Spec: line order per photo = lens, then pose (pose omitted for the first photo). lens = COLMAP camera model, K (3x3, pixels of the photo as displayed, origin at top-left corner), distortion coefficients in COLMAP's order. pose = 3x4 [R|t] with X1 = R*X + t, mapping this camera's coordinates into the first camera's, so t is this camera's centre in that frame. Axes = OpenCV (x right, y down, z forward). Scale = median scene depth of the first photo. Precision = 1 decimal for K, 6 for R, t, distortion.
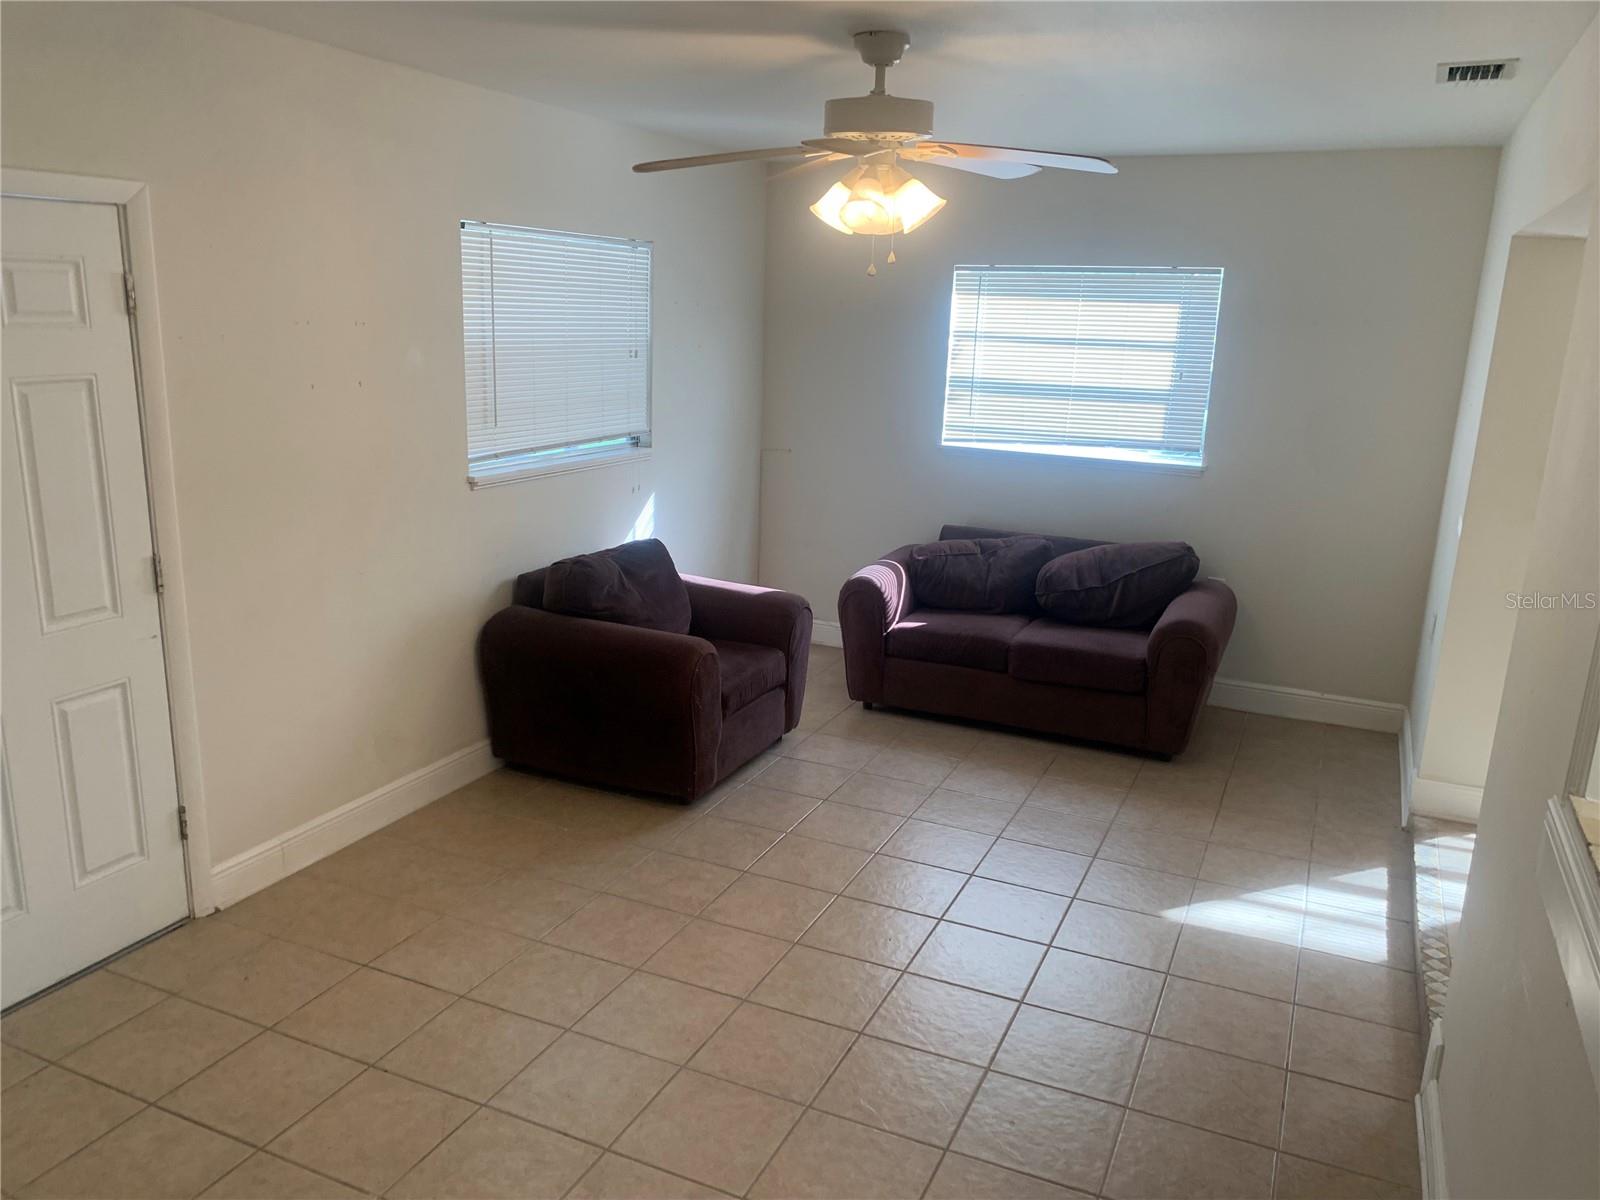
lens RADIAL K [[1218.5, 0, 792.1], [0, 1218.5, 604.2], [0, 0, 1]] dist [0.084742, -0.154592]
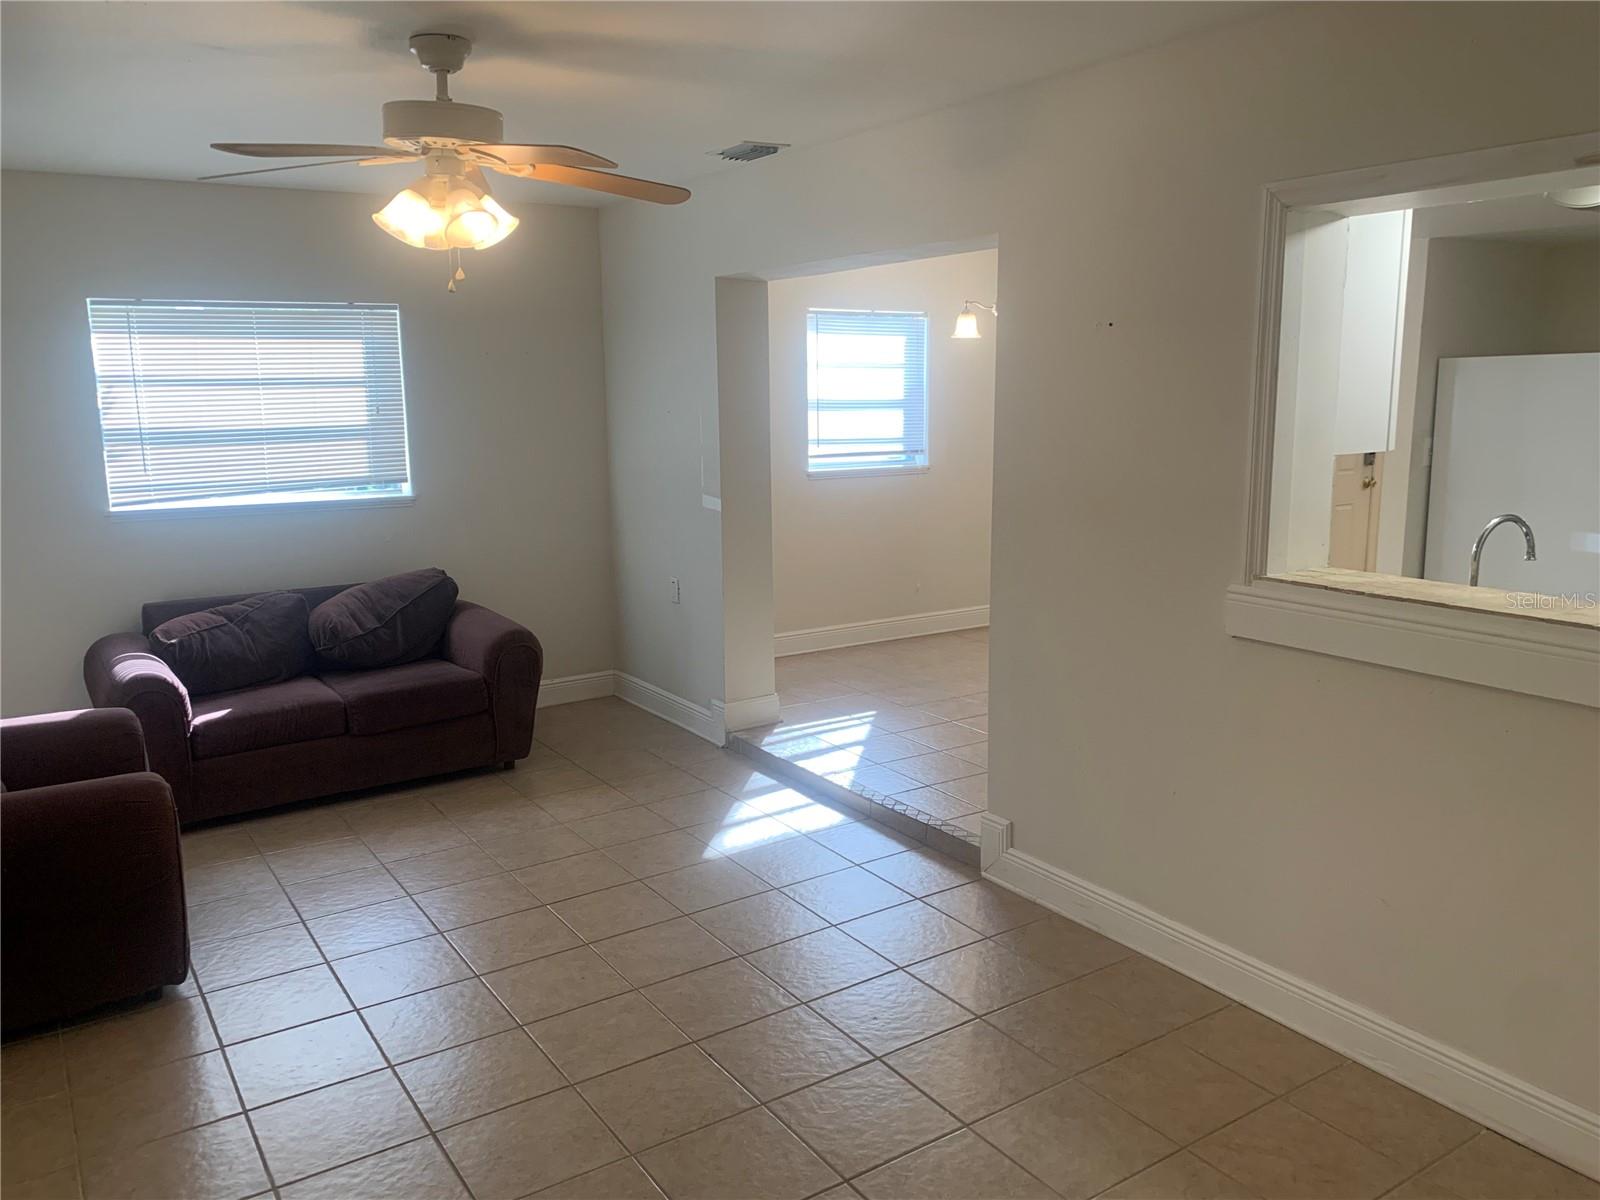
lens RADIAL K [[1218.5, 0, 792.1], [0, 1218.5, 604.2], [0, 0, 1]] dist [0.084742, -0.154592]
pose [[0.527840, -0.191848, 0.827393, -0.375256], [0.230094, 0.970027, 0.078132, -0.031680], [-0.817583, 0.149137, 0.556162, 0.184274]]
